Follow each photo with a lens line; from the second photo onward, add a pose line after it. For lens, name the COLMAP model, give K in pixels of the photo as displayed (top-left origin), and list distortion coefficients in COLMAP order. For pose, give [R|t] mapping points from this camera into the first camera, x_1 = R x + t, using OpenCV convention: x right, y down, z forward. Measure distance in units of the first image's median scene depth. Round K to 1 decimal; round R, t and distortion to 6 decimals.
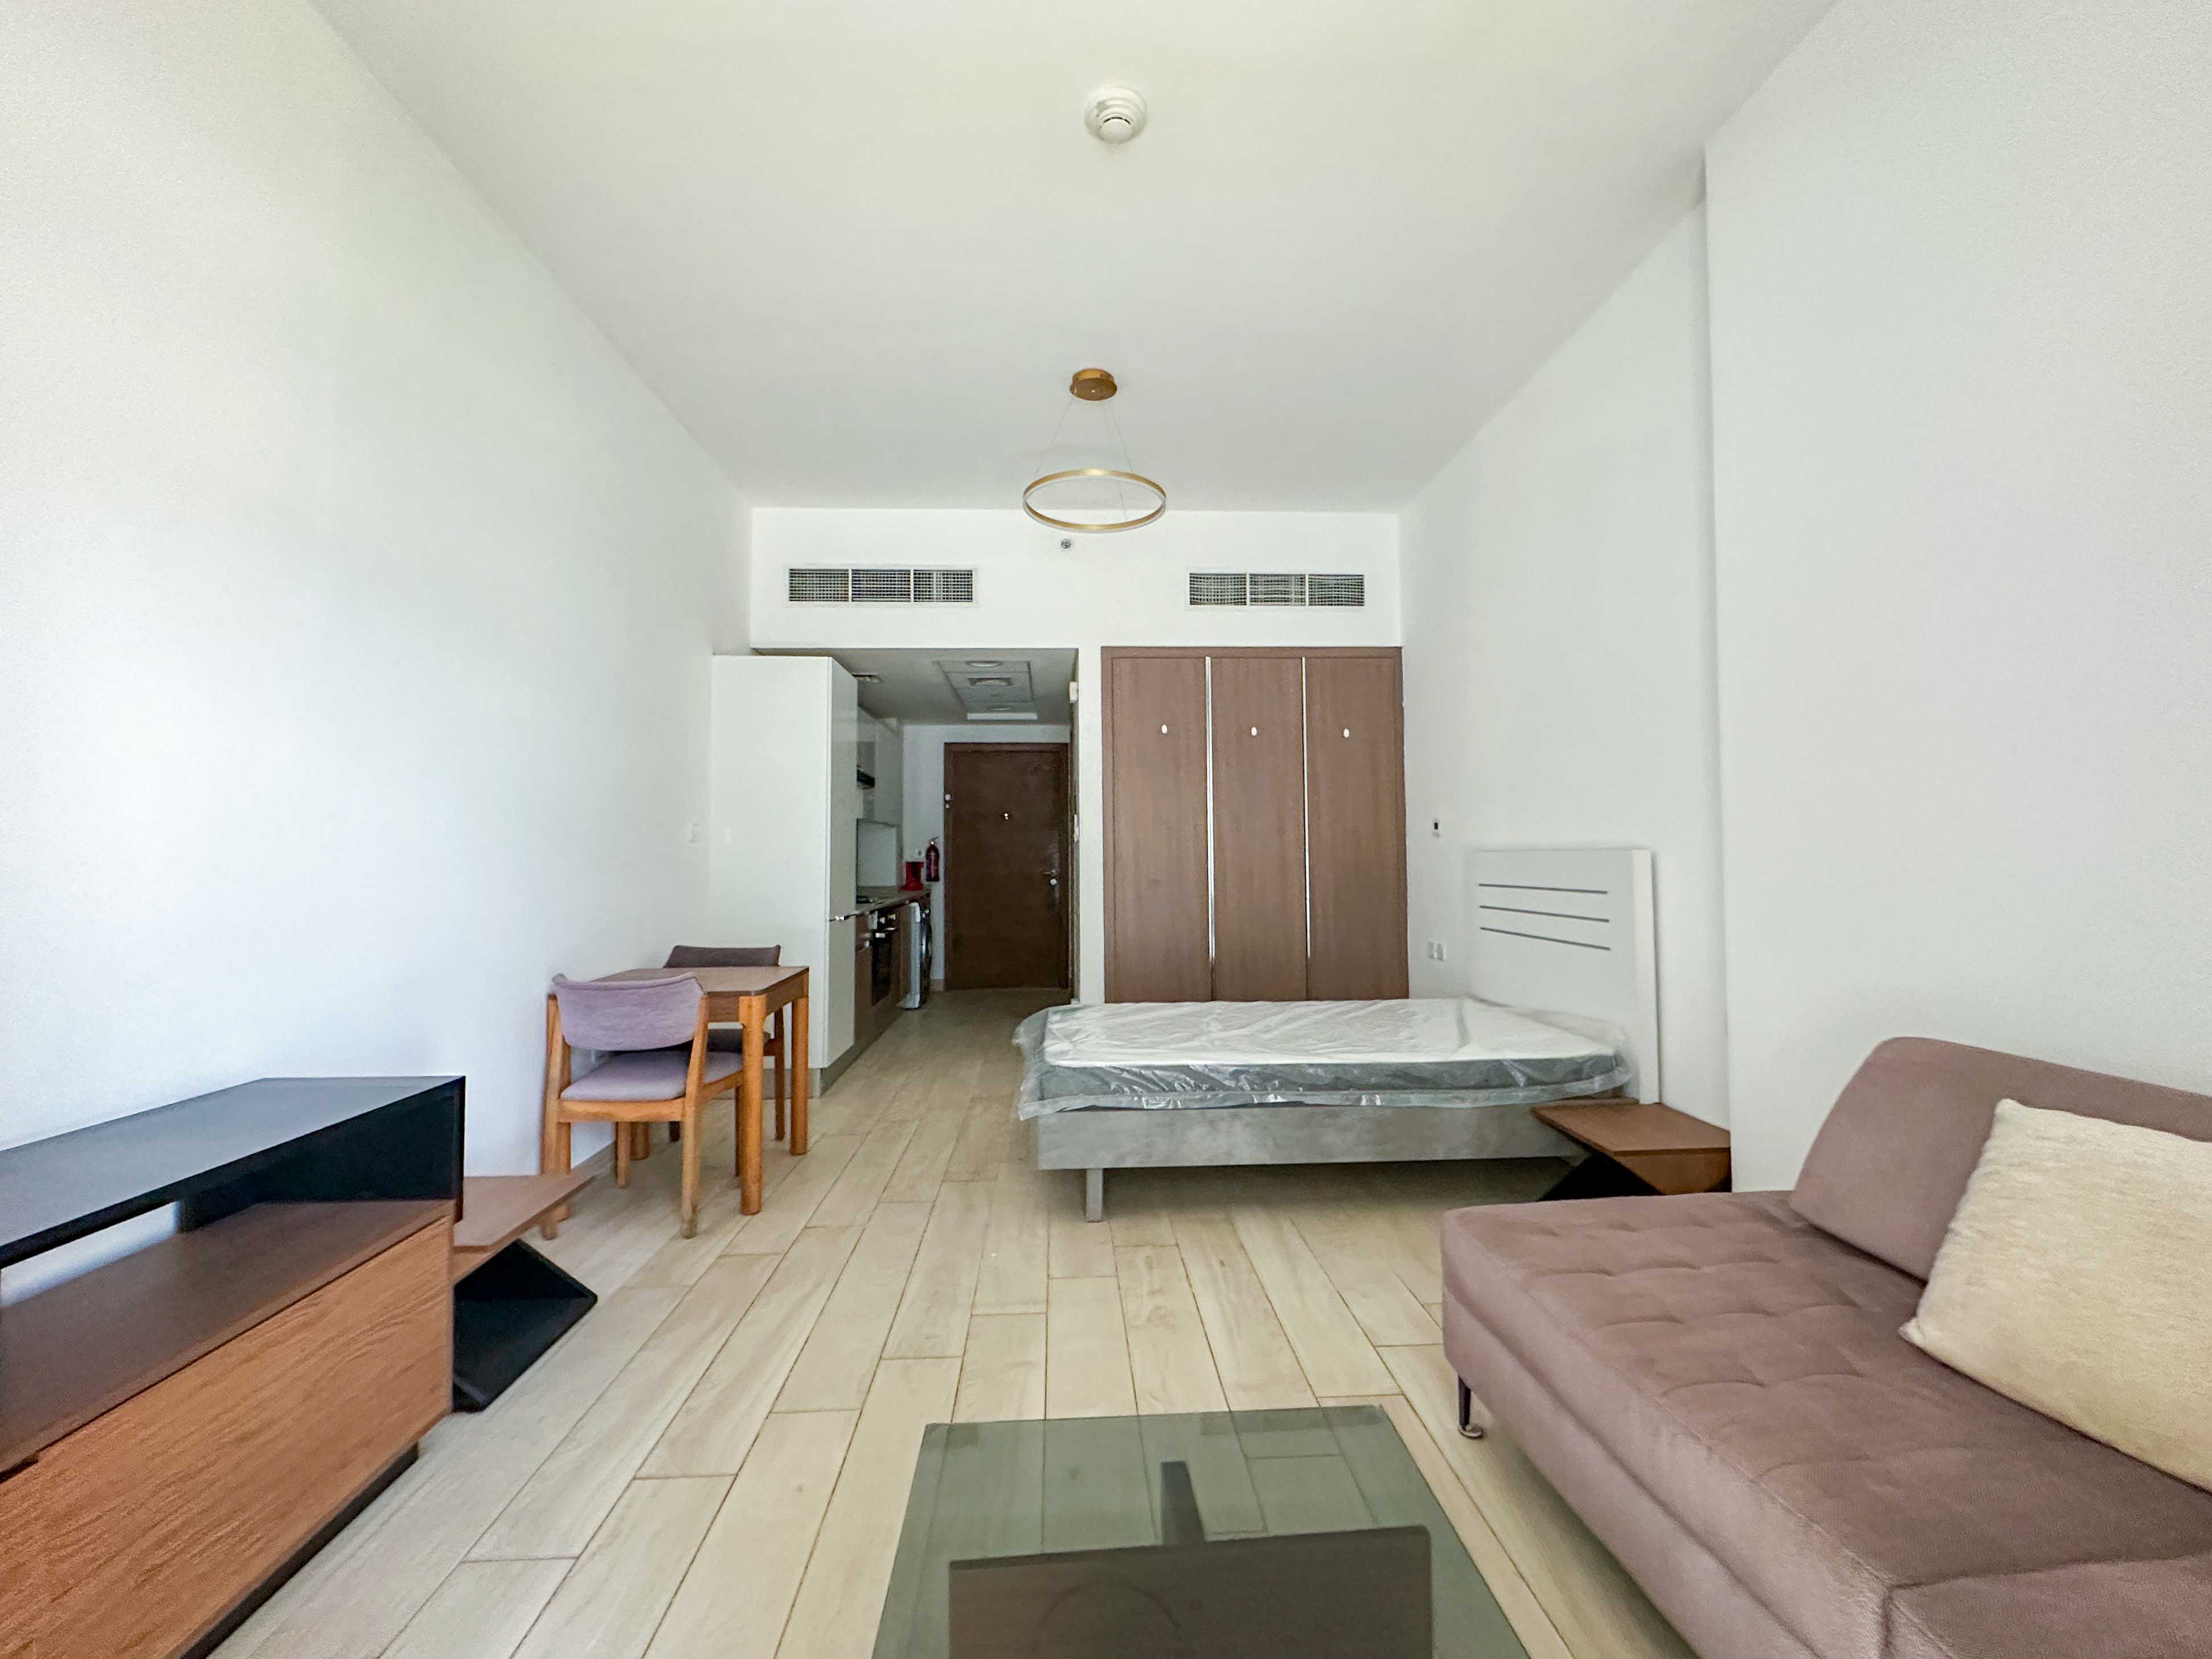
lens RADIAL K [[913.6, 0, 1106.0], [0, 913.6, 829.5], [0, 0, 1]] dist [-0.003445, 0.000010]
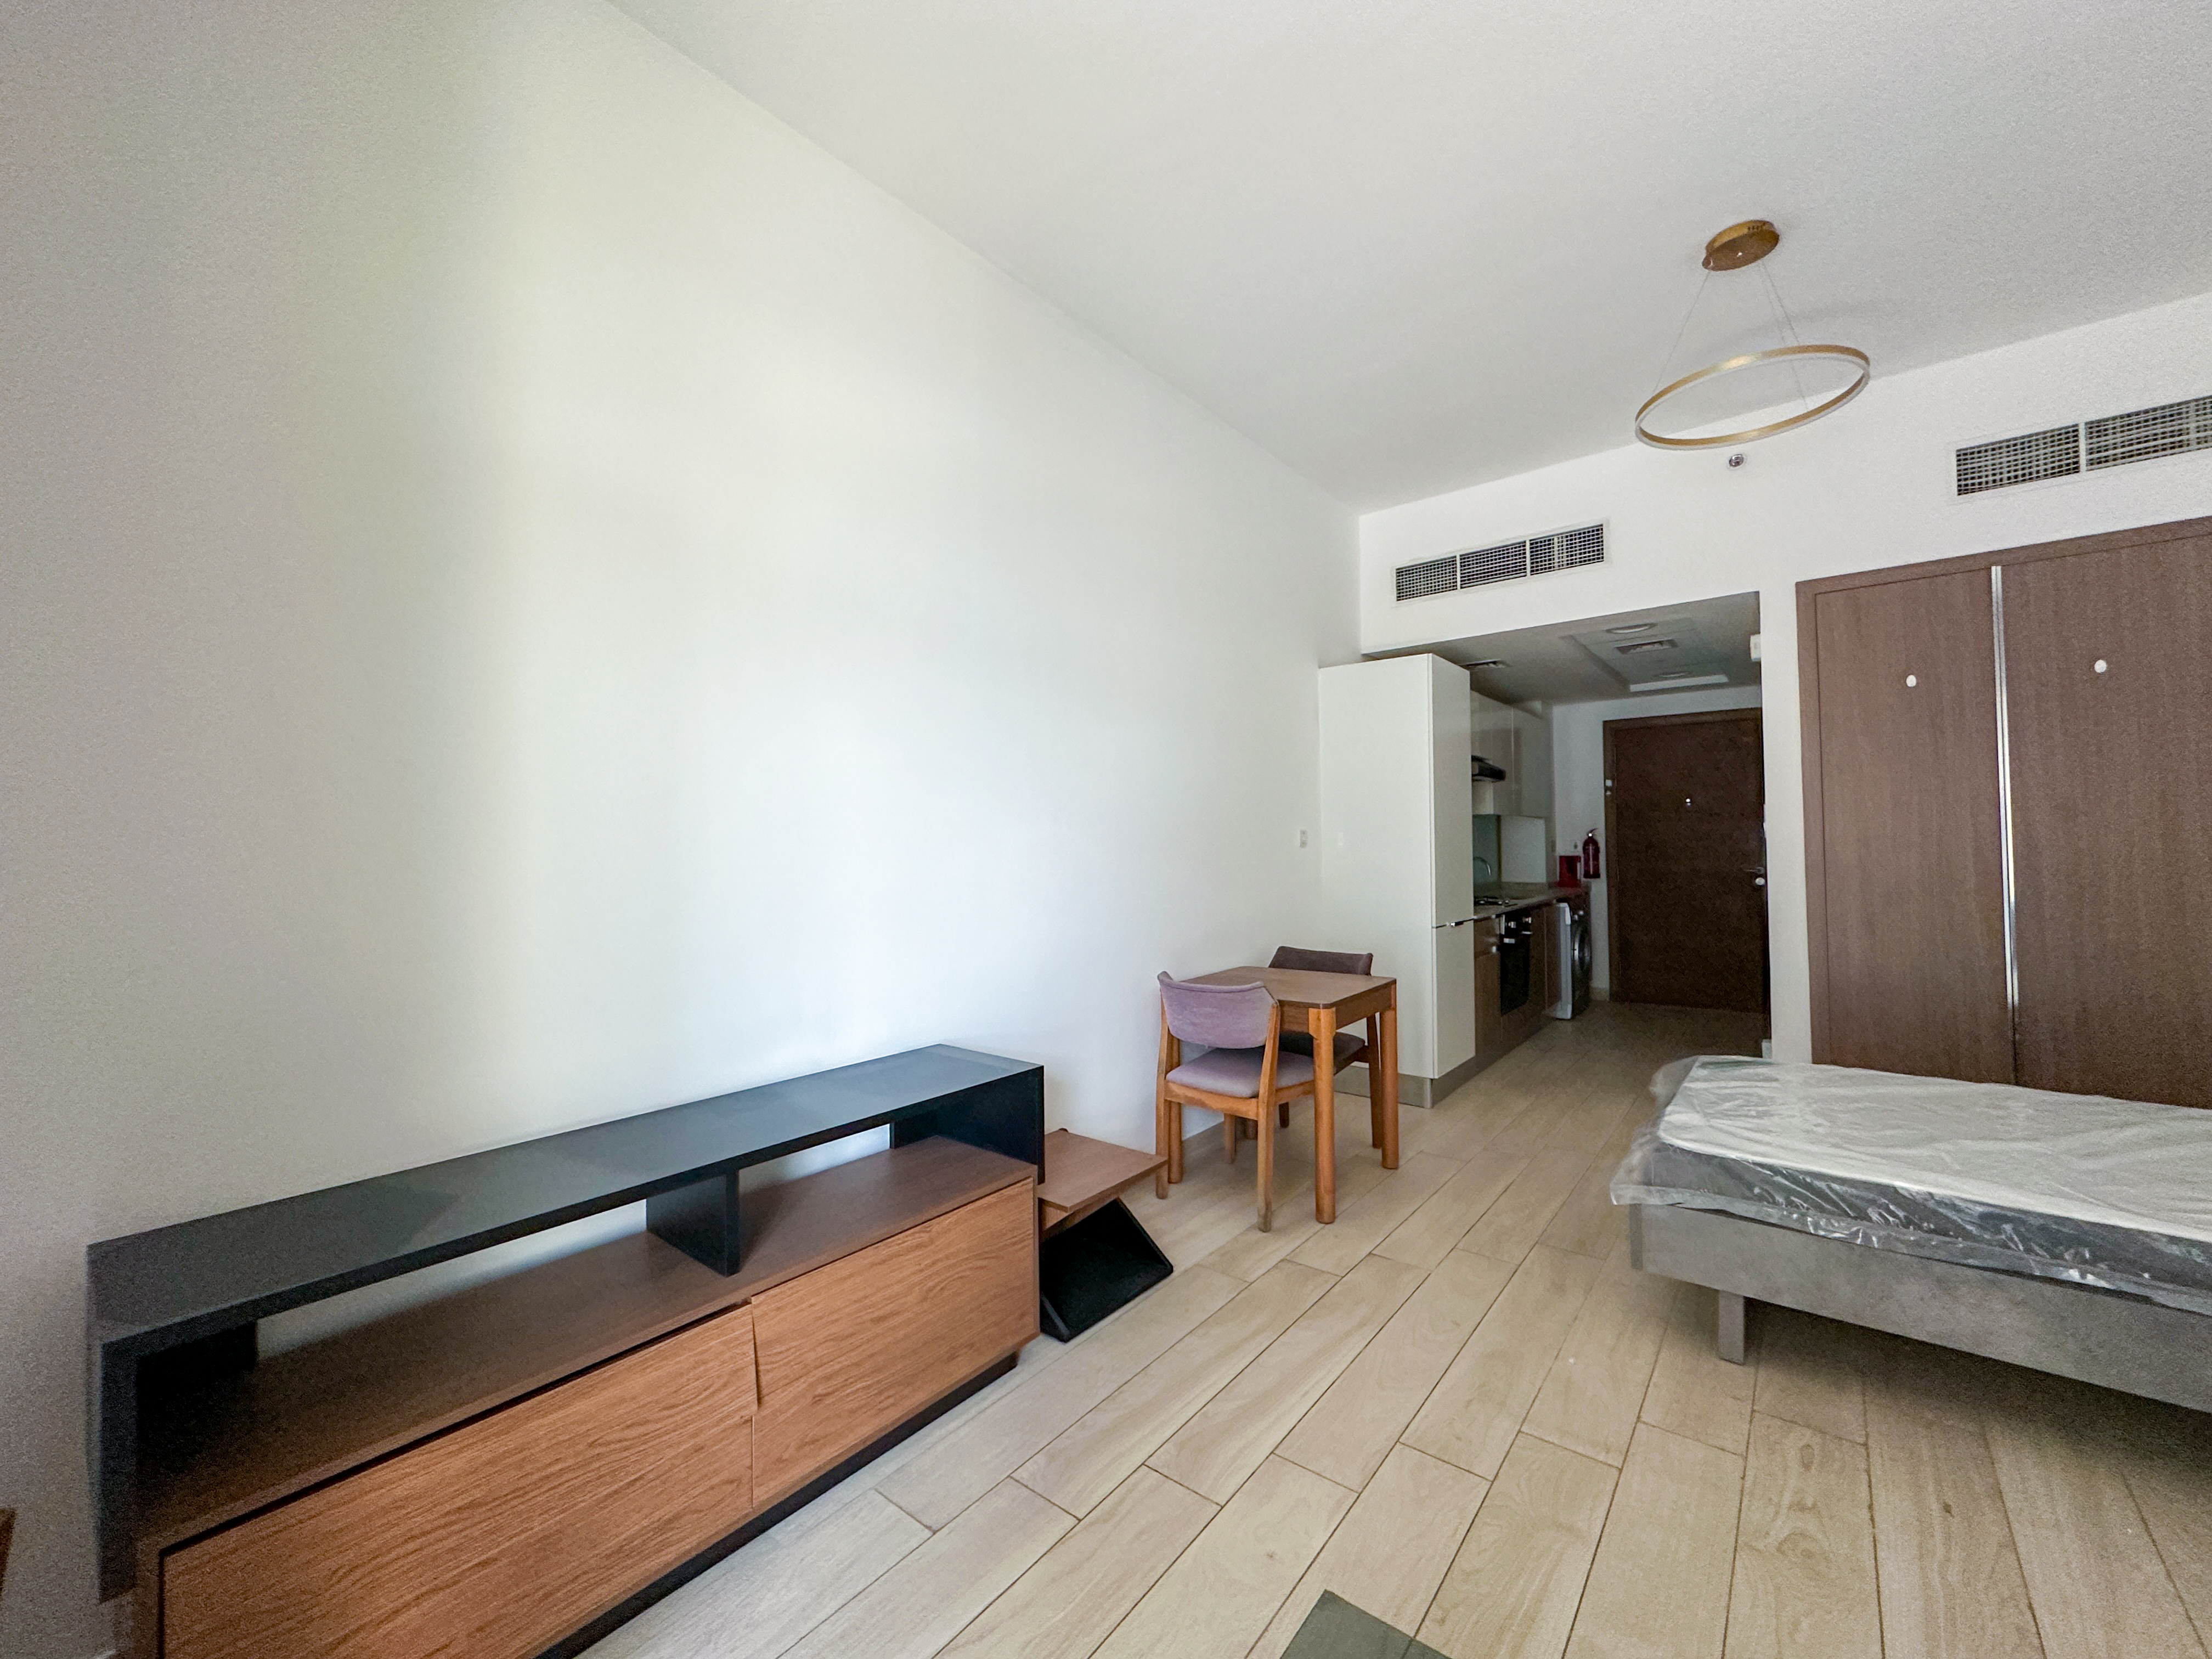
lens RADIAL K [[880.2, 0, 1106.0], [0, 880.2, 829.5], [0, 0, 1]] dist [-0.002665, 0.000288]
pose [[0.741146, -0.016941, -0.671130, 0.095542], [0.030347, 0.999505, 0.008282, -0.032273], [0.670658, -0.026504, 0.741293, 0.119795]]
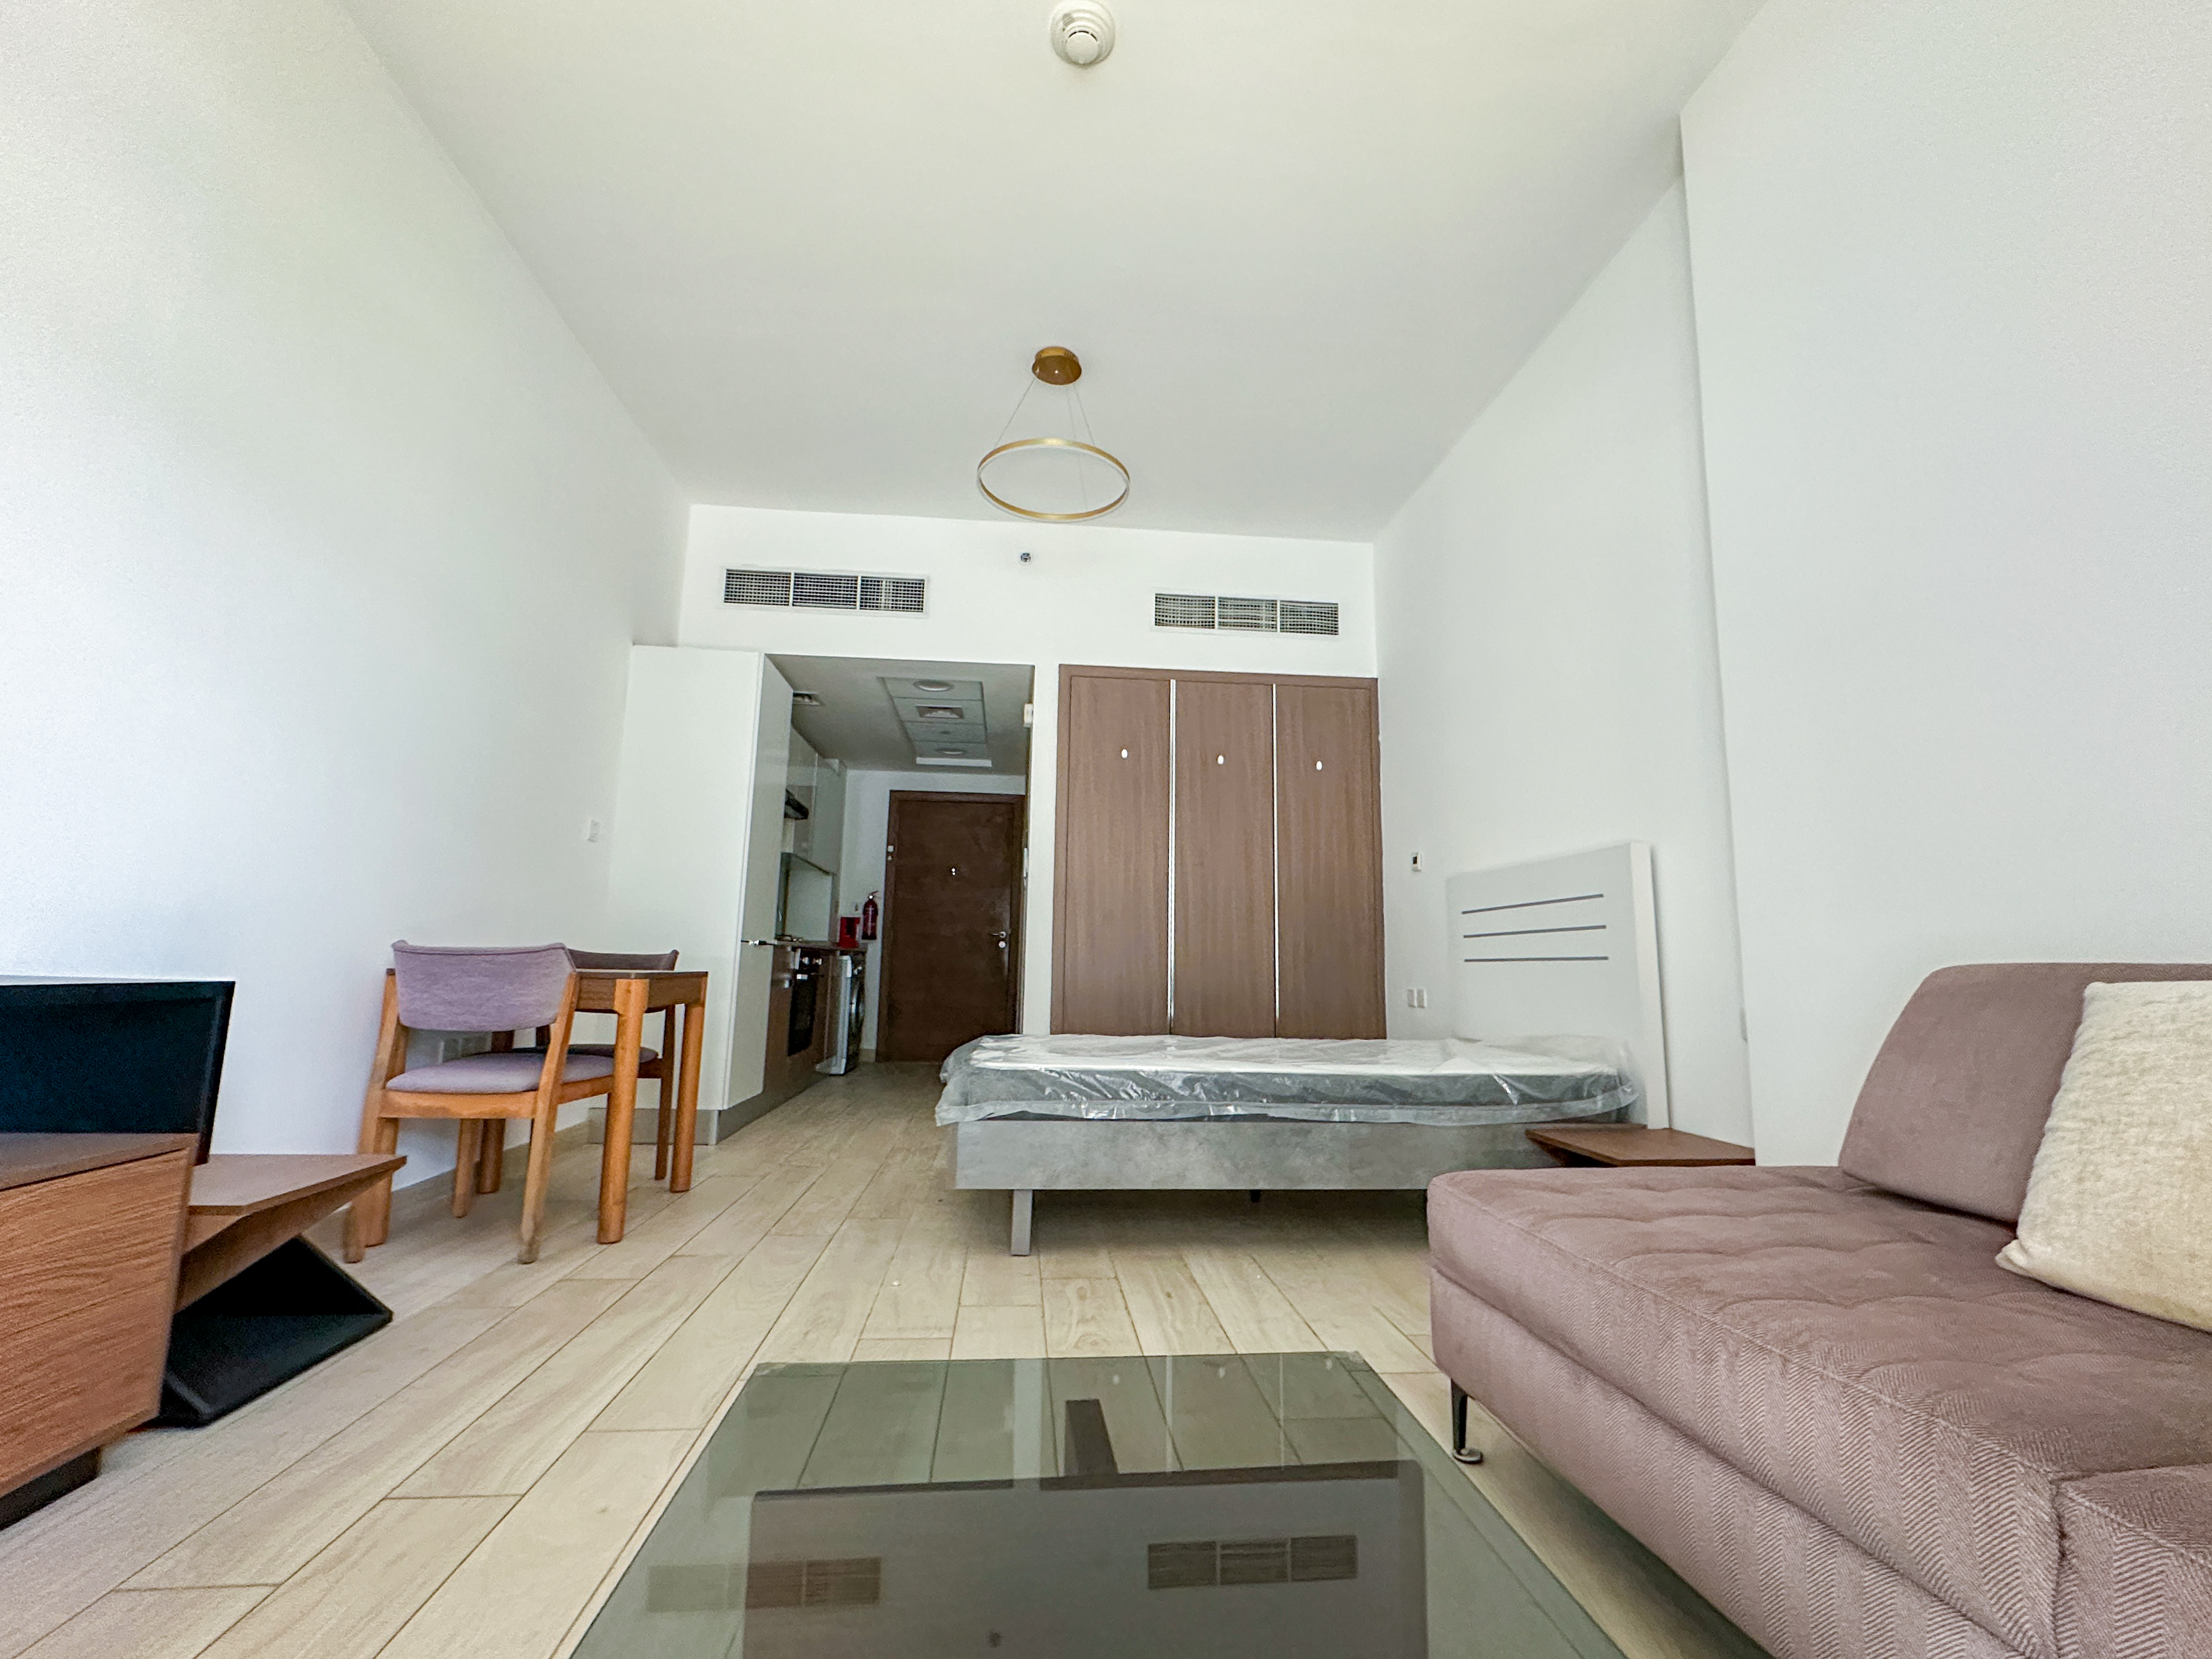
lens RADIAL K [[963.2, 0, 1106.0], [0, 963.2, 829.5], [0, 0, 1]] dist [-0.001715, 0.000131]
pose [[0.998818, 0.032191, 0.036422, 0.020641], [-0.027892, 0.993209, -0.112947, 0.131570], [-0.039810, 0.111798, 0.992933, 0.066517]]
